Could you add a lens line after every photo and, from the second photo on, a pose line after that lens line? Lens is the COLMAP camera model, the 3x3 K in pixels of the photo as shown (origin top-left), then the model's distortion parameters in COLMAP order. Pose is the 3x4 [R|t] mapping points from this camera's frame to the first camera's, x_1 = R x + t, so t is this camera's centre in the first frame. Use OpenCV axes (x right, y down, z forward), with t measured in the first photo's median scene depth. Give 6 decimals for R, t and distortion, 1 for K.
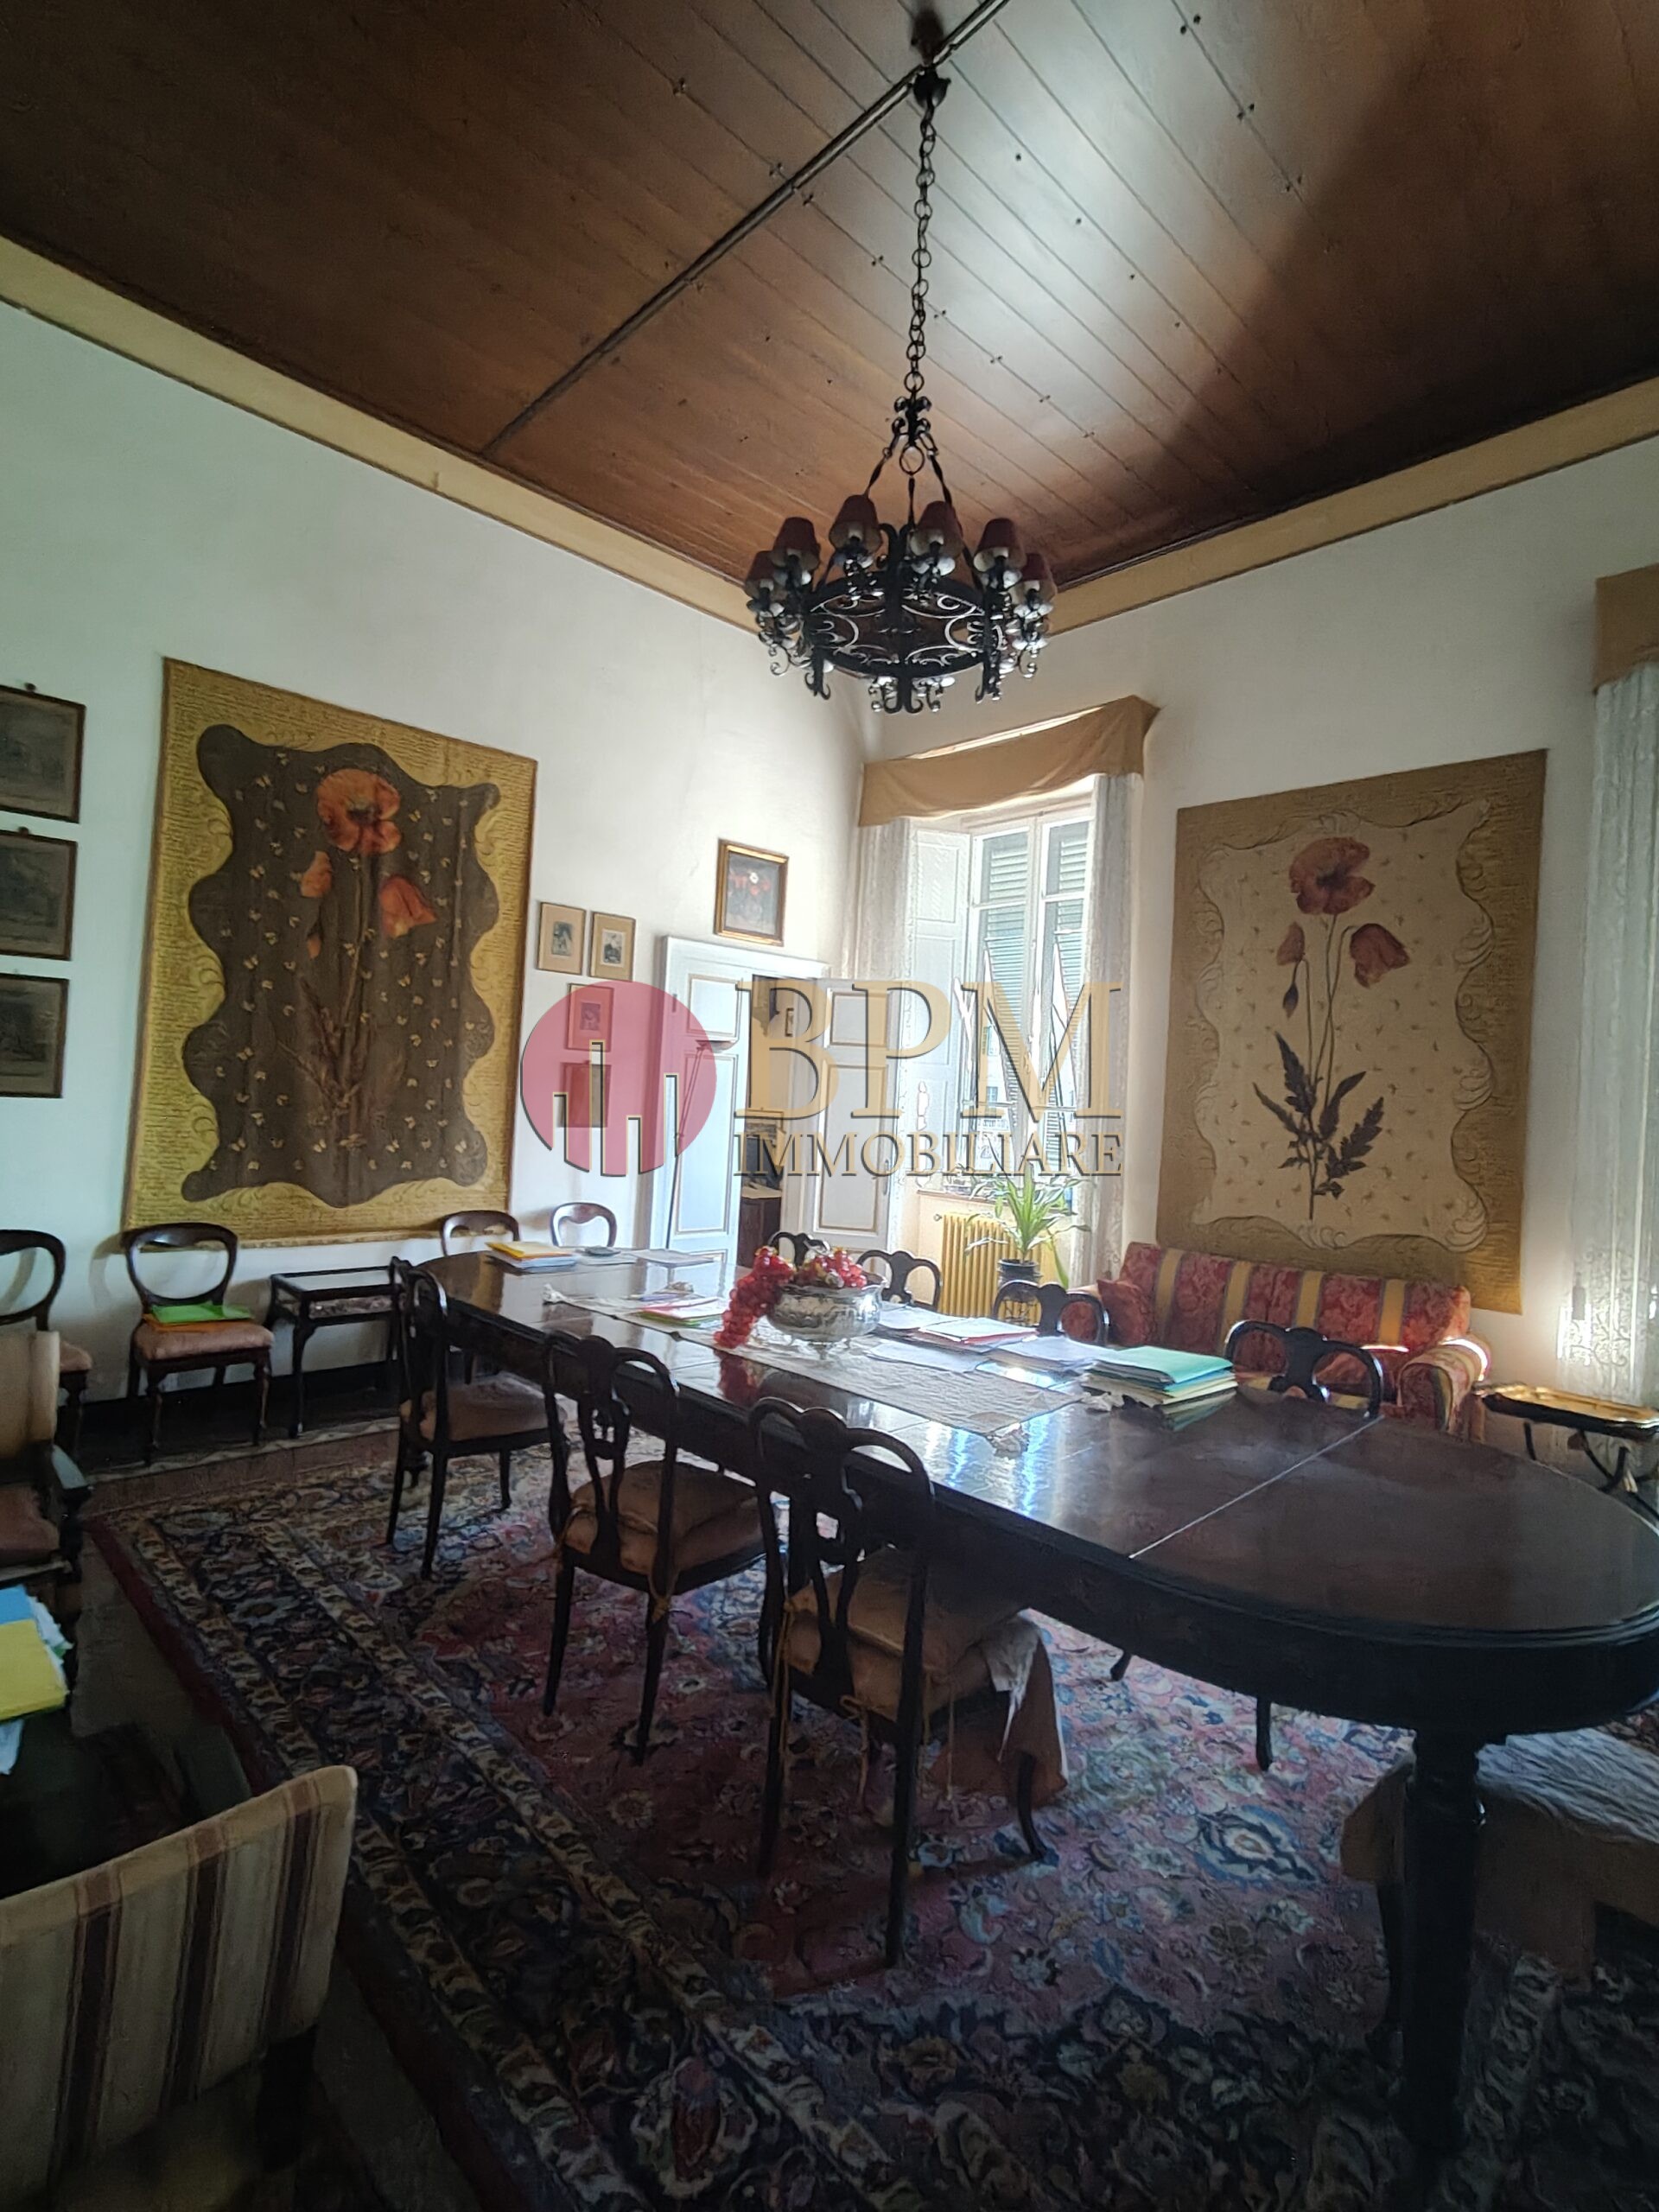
lens RADIAL K [[1049.8, 0, 856.4], [0, 1049.8, 1077.5], [0, 0, 1]] dist [0.010893, -0.004655]
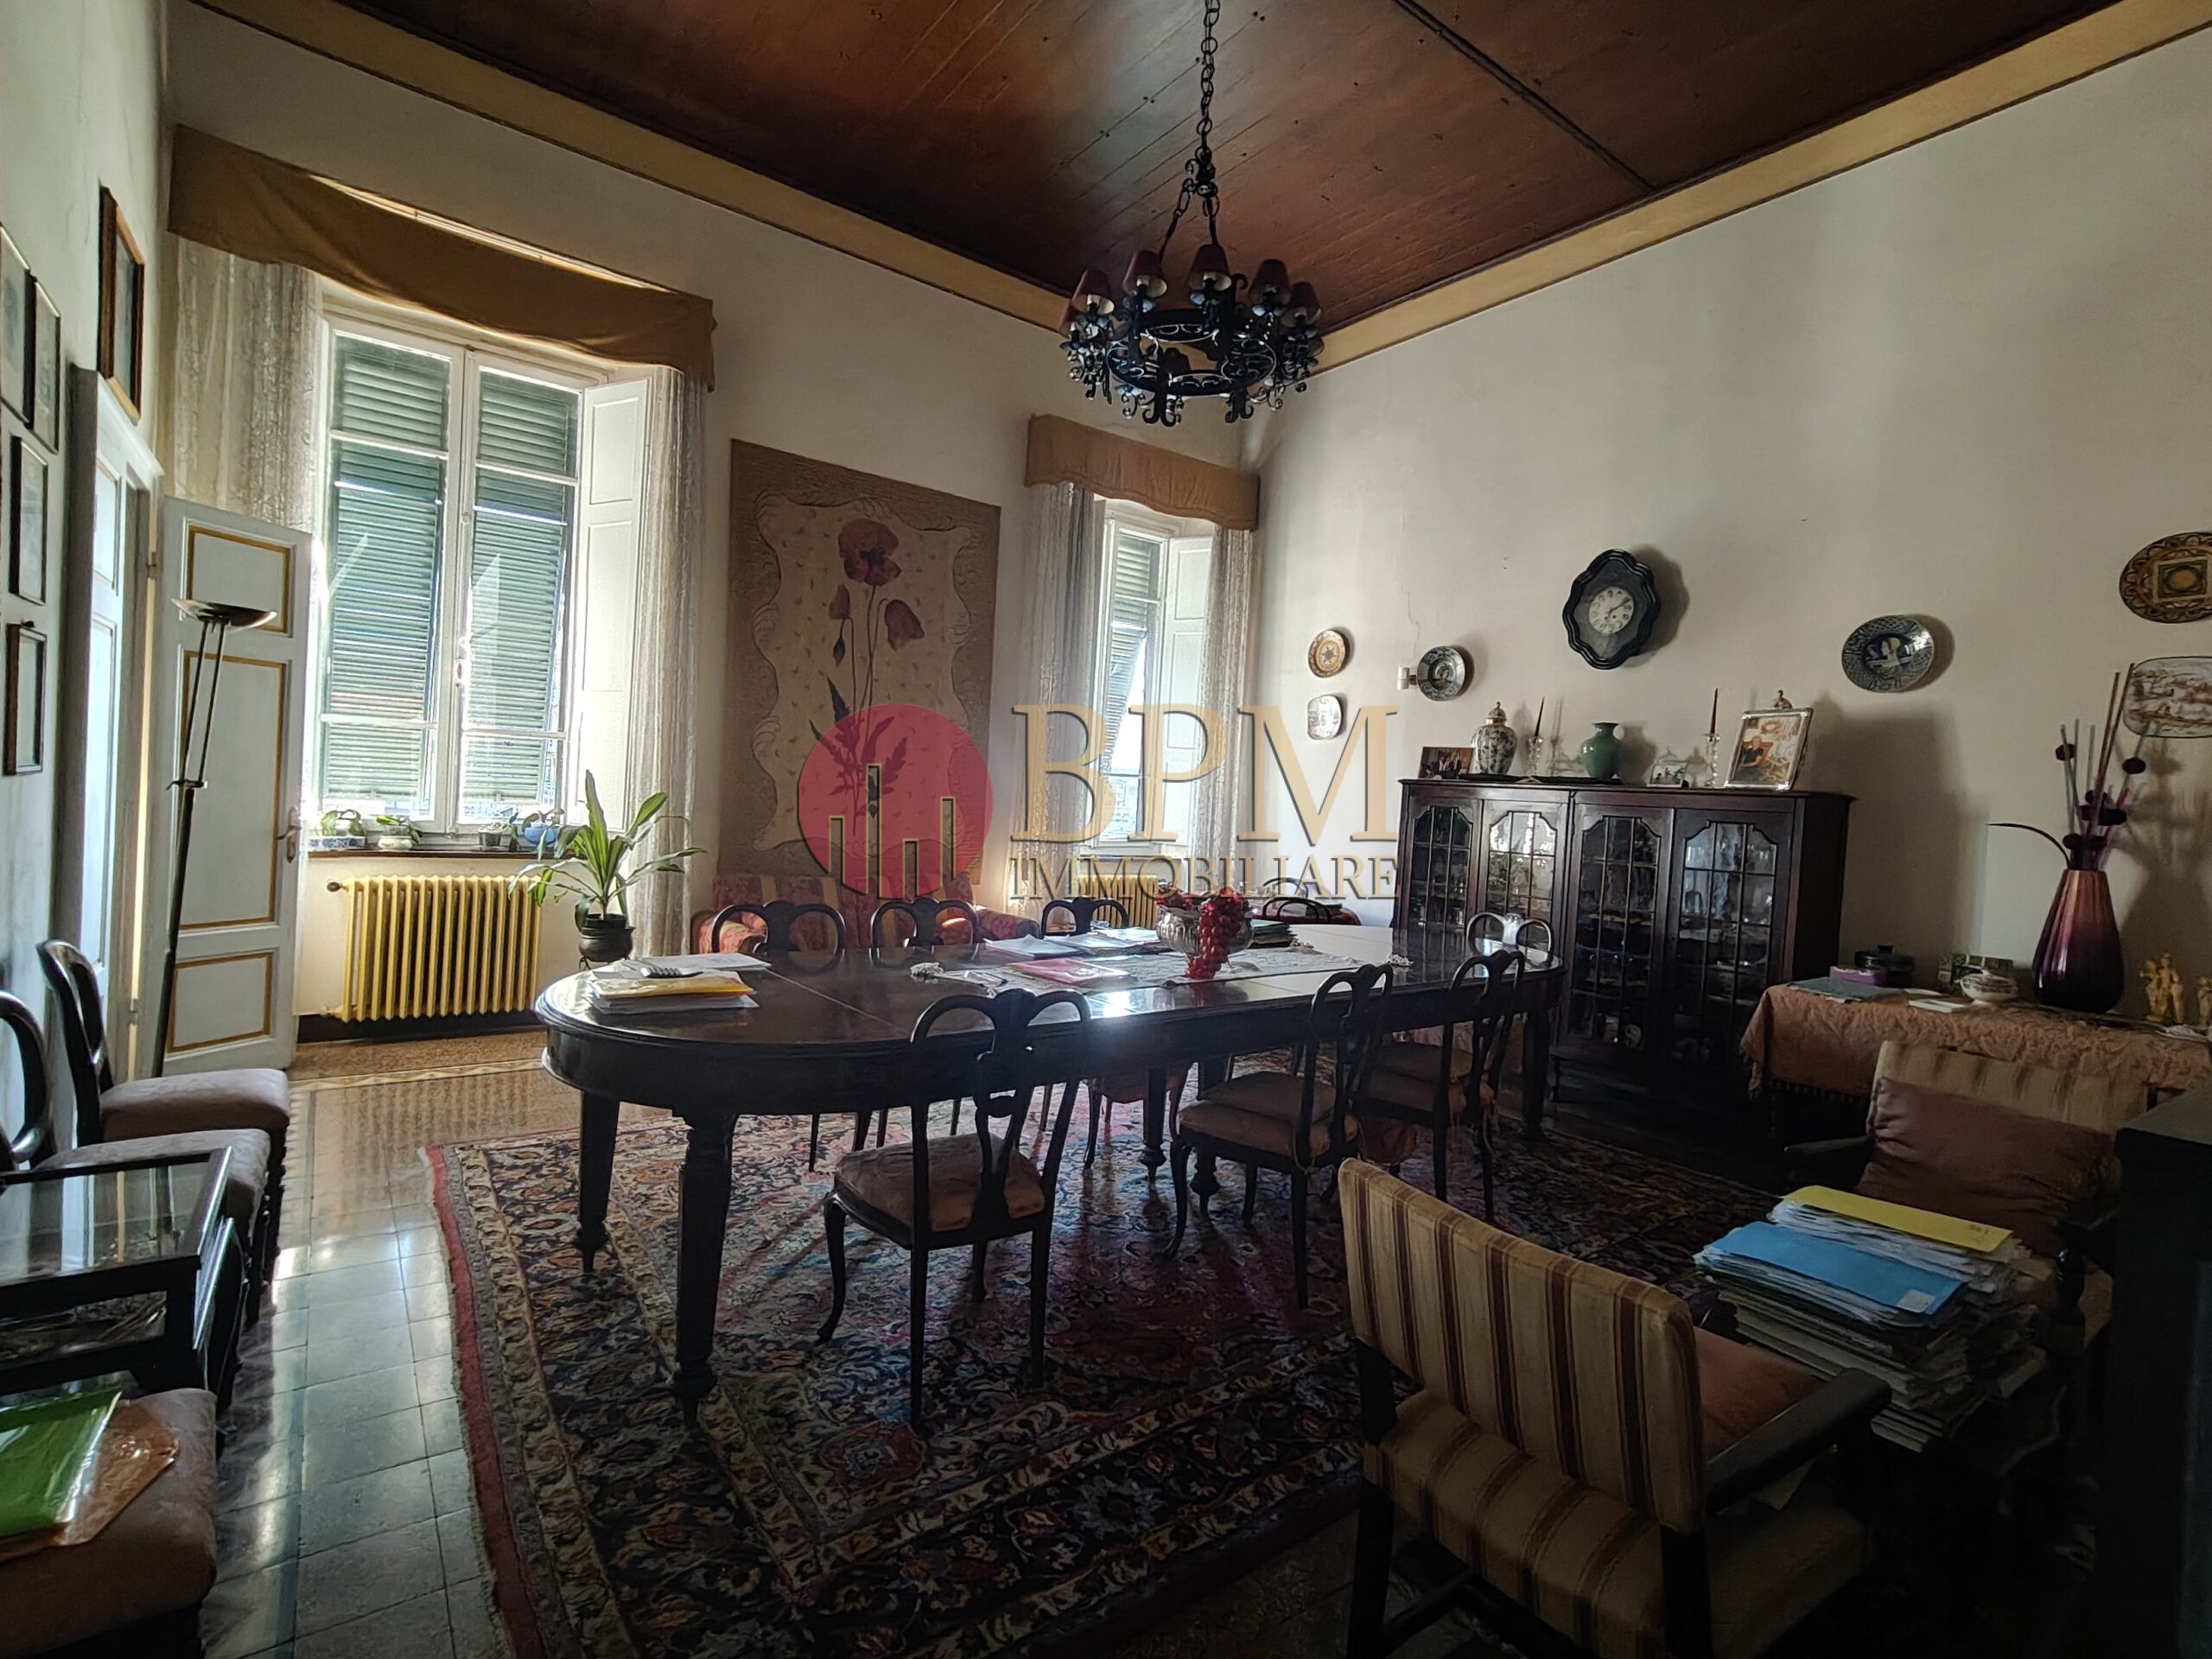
lens RADIAL K [[1049.8, 0, 1075.5], [0, 1049.8, 812.2], [0, 0, 1]] dist [0.010893, -0.004655]
pose [[0.150904, -0.060877, 0.986672, -0.726611], [-0.064081, 0.995400, 0.071217, 0.004473], [-0.986469, -0.073974, 0.146309, 0.572667]]
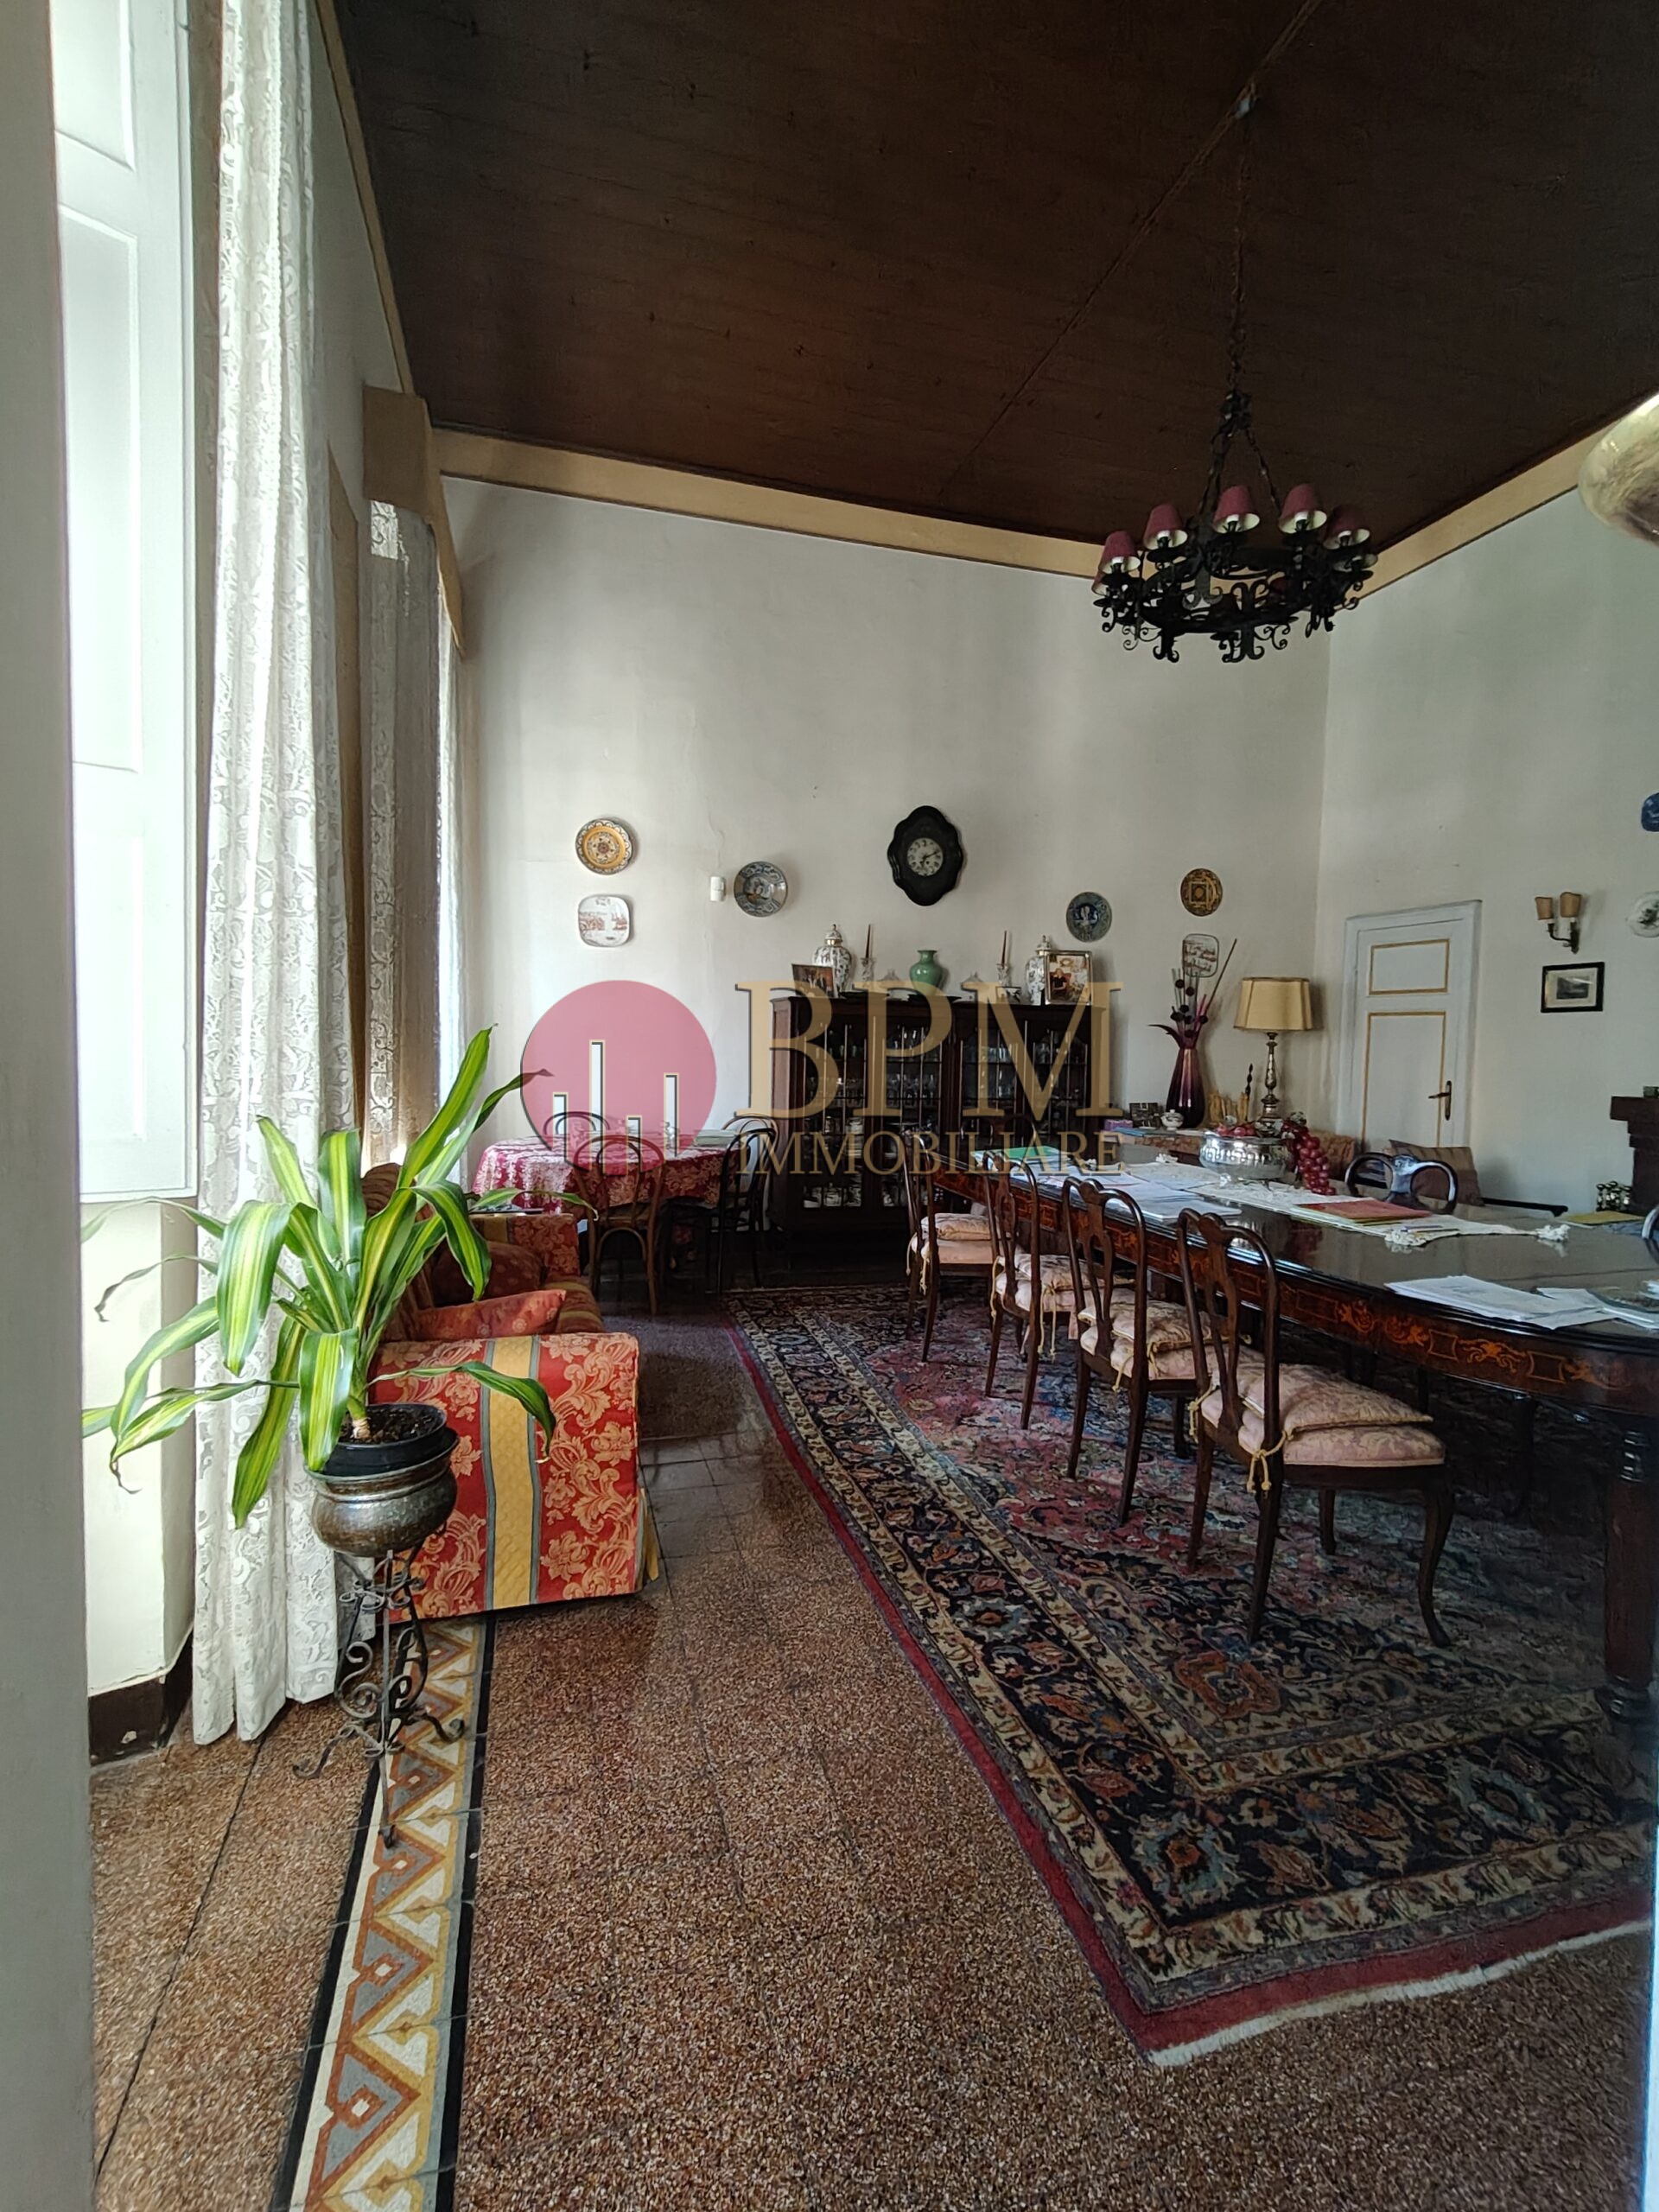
lens RADIAL K [[1049.8, 0, 827.1], [0, 1049.8, 1084.1], [0, 0, 1]] dist [0.010893, -0.004655]
pose [[-0.879549, -0.096579, 0.465903, -0.097579], [-0.077228, 0.995176, 0.060500, 0.052295], [-0.469498, 0.017232, -0.882765, 1.418414]]
